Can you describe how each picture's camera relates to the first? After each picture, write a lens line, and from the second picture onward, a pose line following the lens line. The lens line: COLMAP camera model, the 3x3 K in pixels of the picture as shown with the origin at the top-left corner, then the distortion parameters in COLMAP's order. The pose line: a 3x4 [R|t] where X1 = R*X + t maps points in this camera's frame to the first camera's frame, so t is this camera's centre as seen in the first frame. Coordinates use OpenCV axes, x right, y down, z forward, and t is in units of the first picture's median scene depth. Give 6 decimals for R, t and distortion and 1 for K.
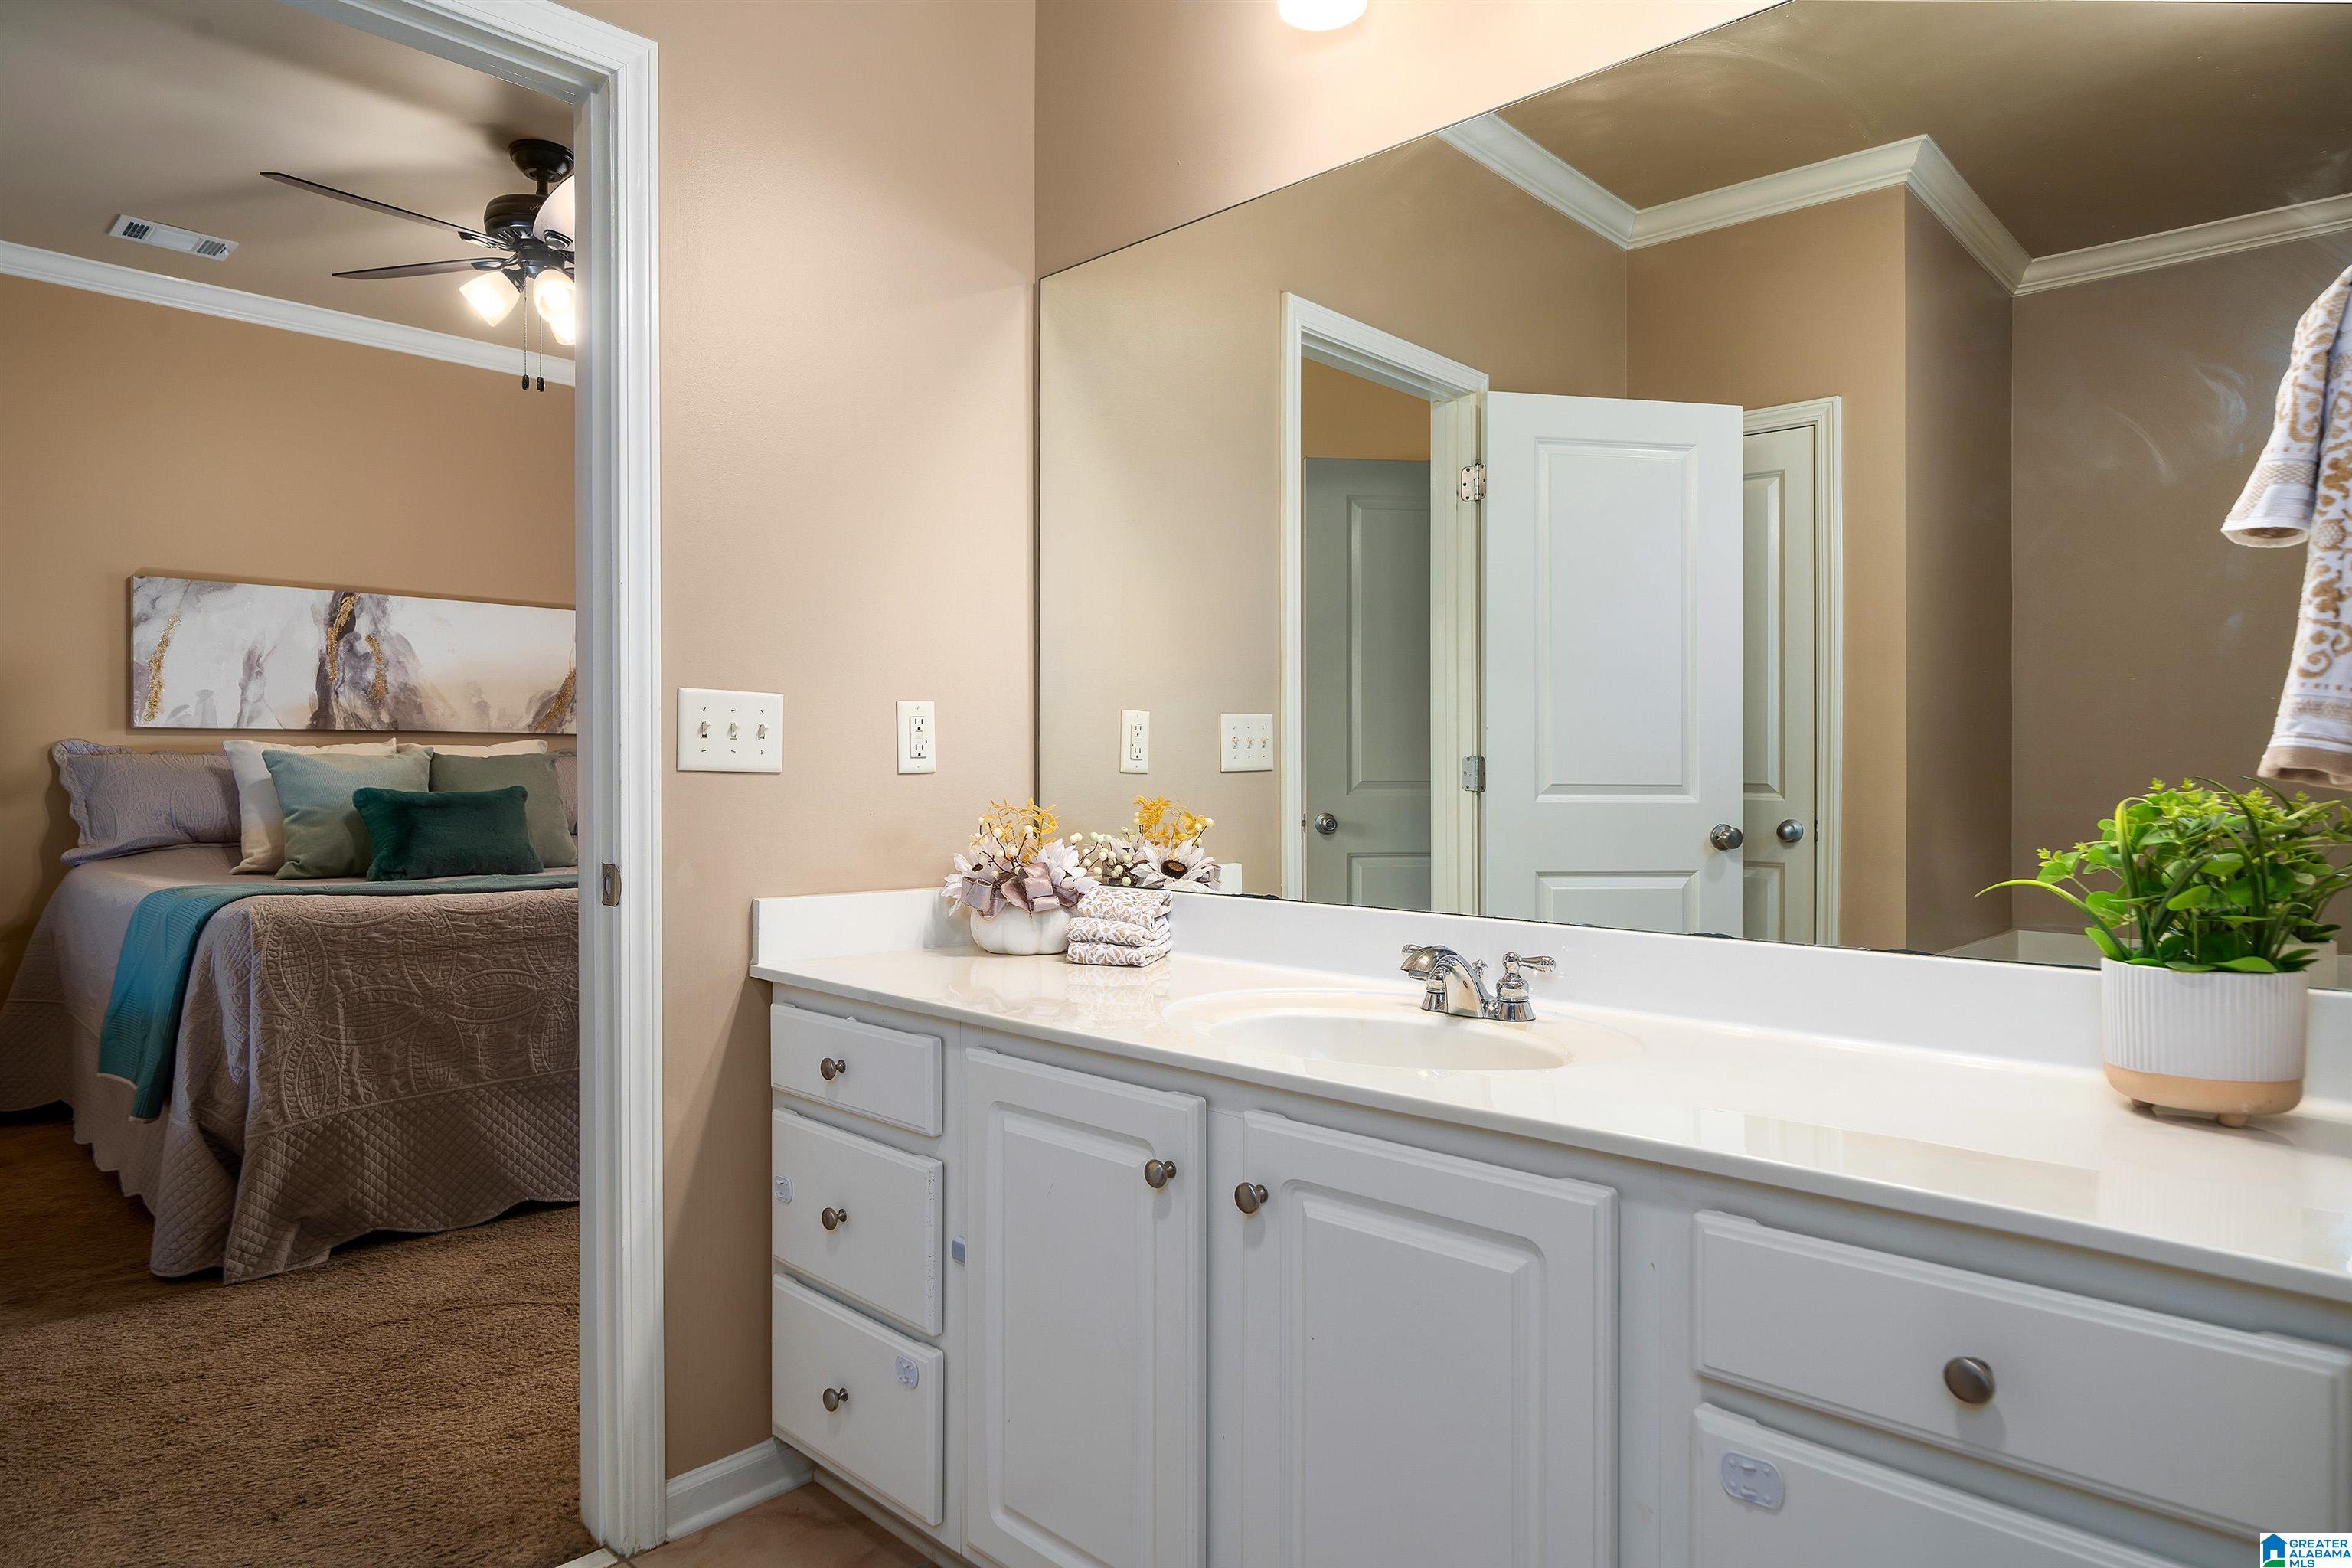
lens RADIAL K [[1354.2, 0, 1174.6], [0, 1354.2, 765.3], [0, 0, 1]] dist [-0.008915, -0.002434]
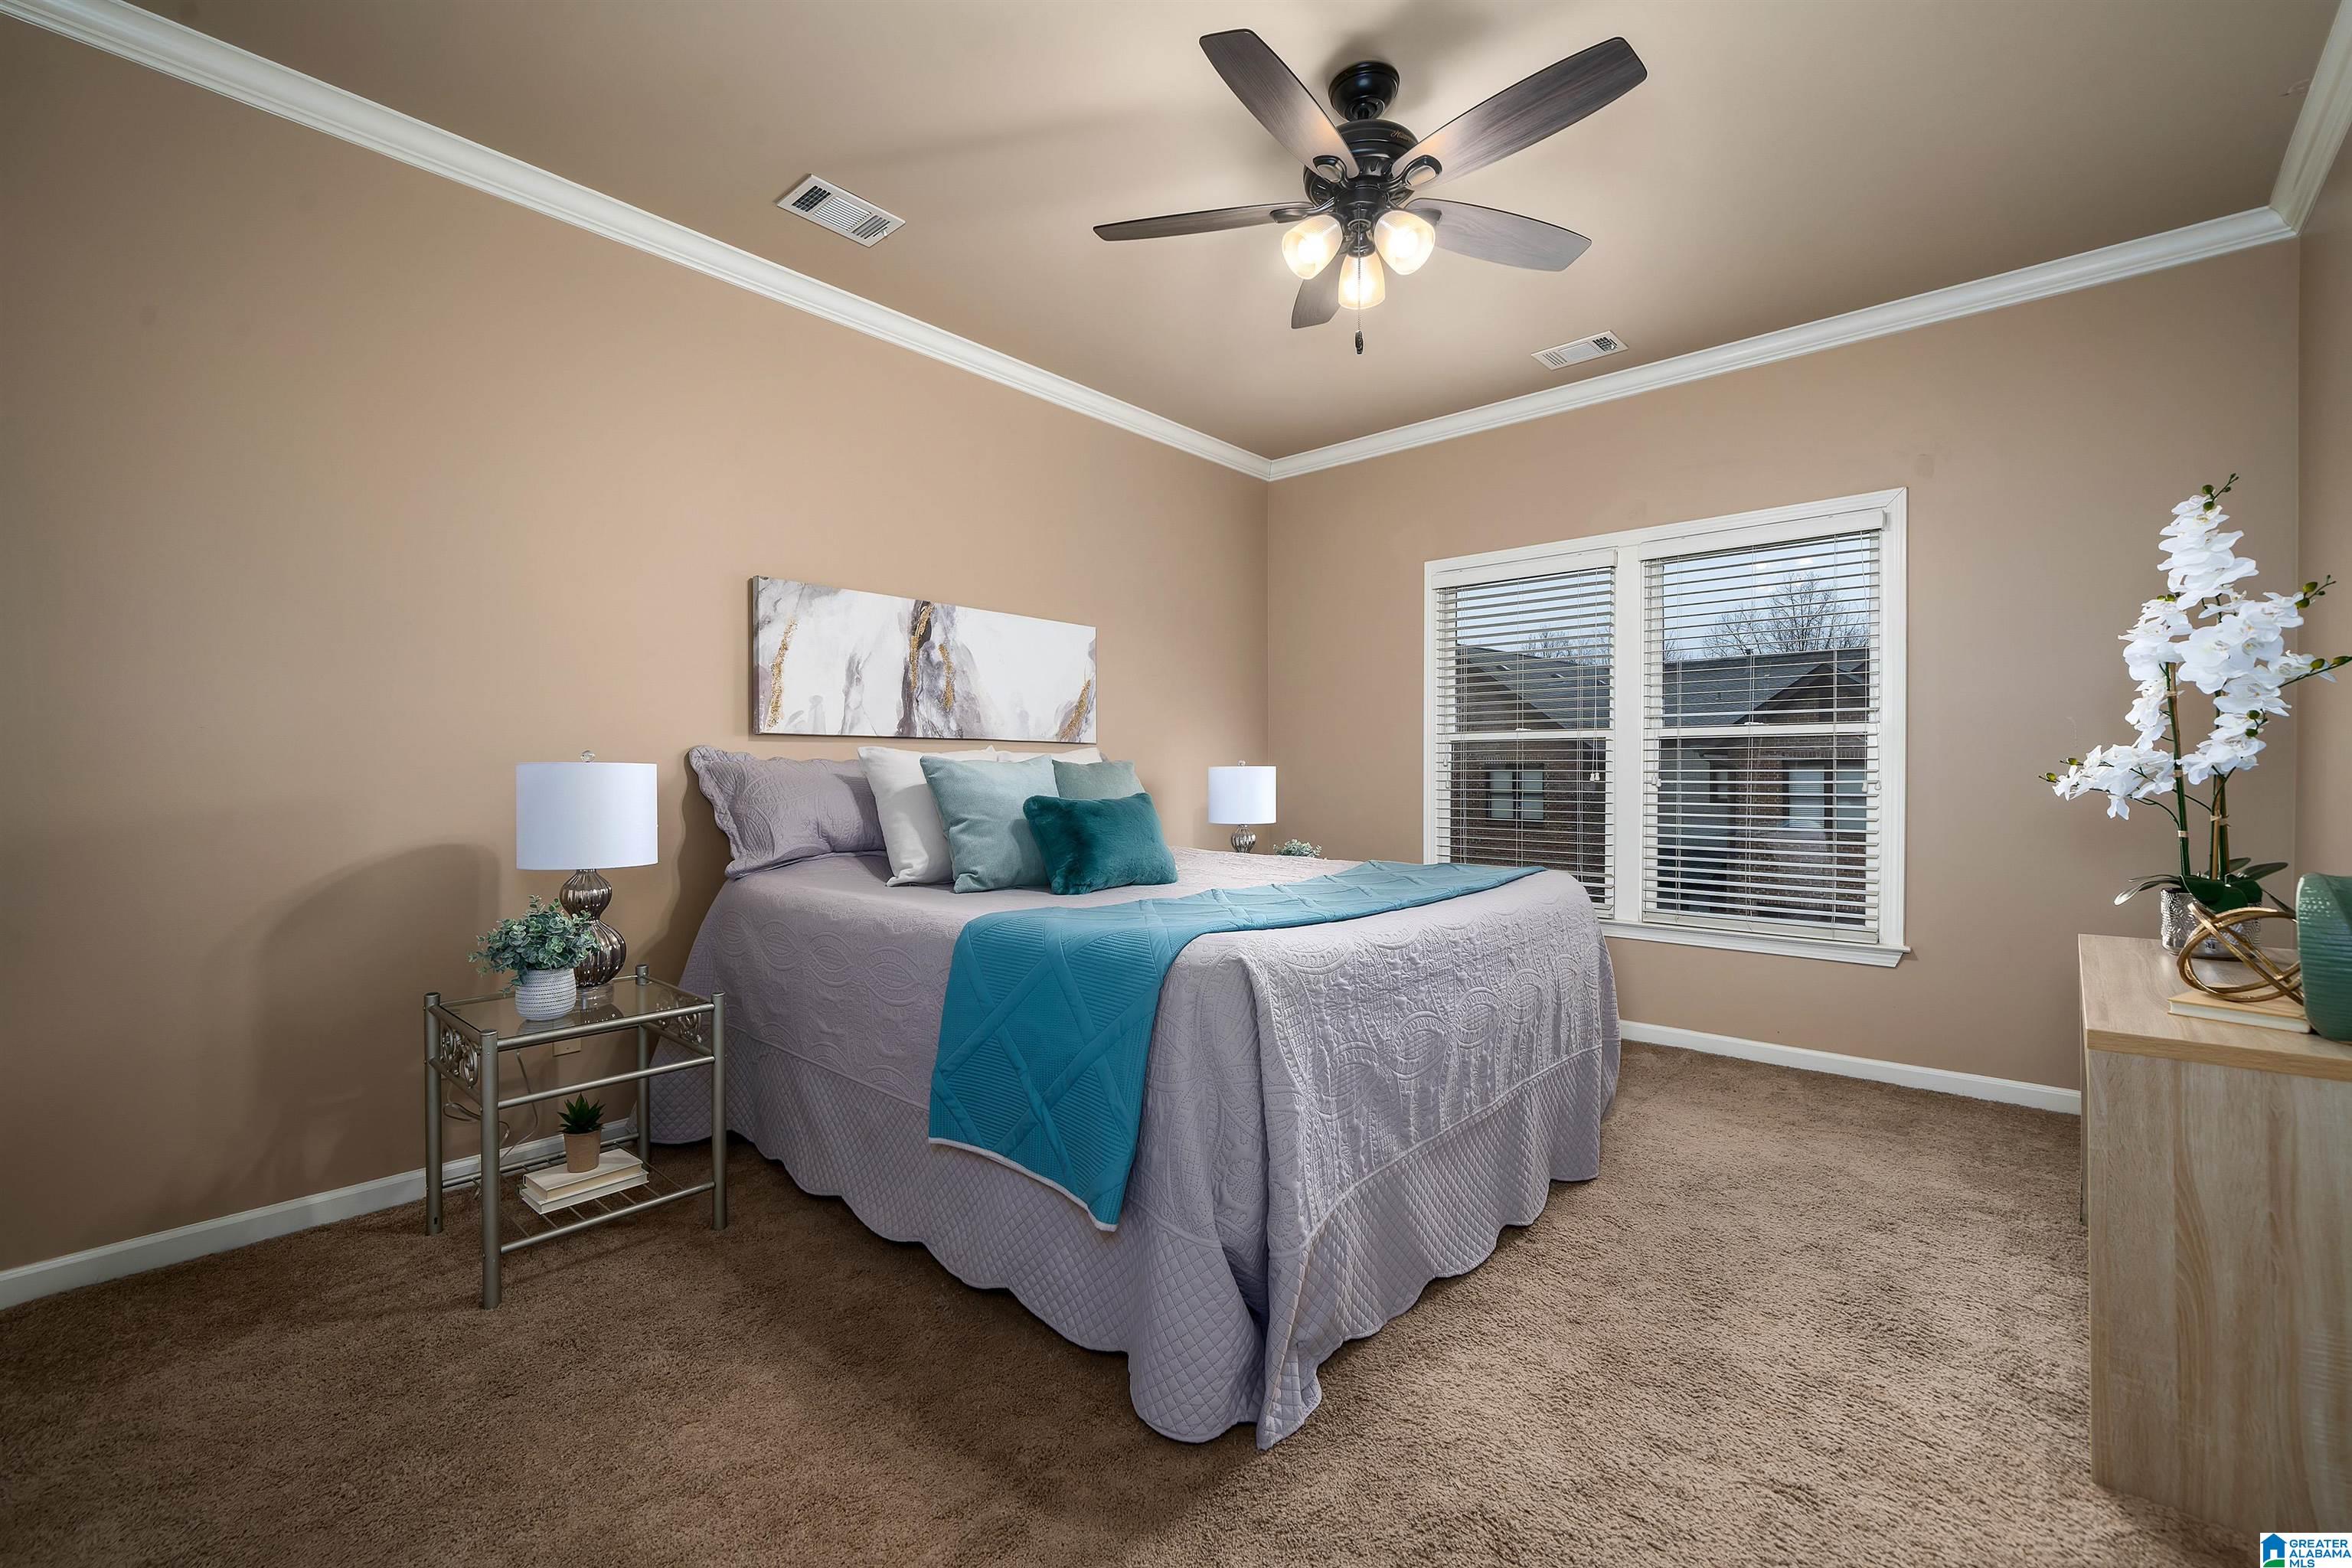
lens RADIAL K [[979.9, 0, 1177.0], [0, 979.9, 786.3], [0, 0, 1]] dist [-0.014985, 0.000120]
pose [[0.999691, -0.000169, 0.024840, -0.489170], [-0.000166, 0.999909, 0.013497, 0.000466], [-0.024840, -0.013497, 0.999600, 0.286705]]
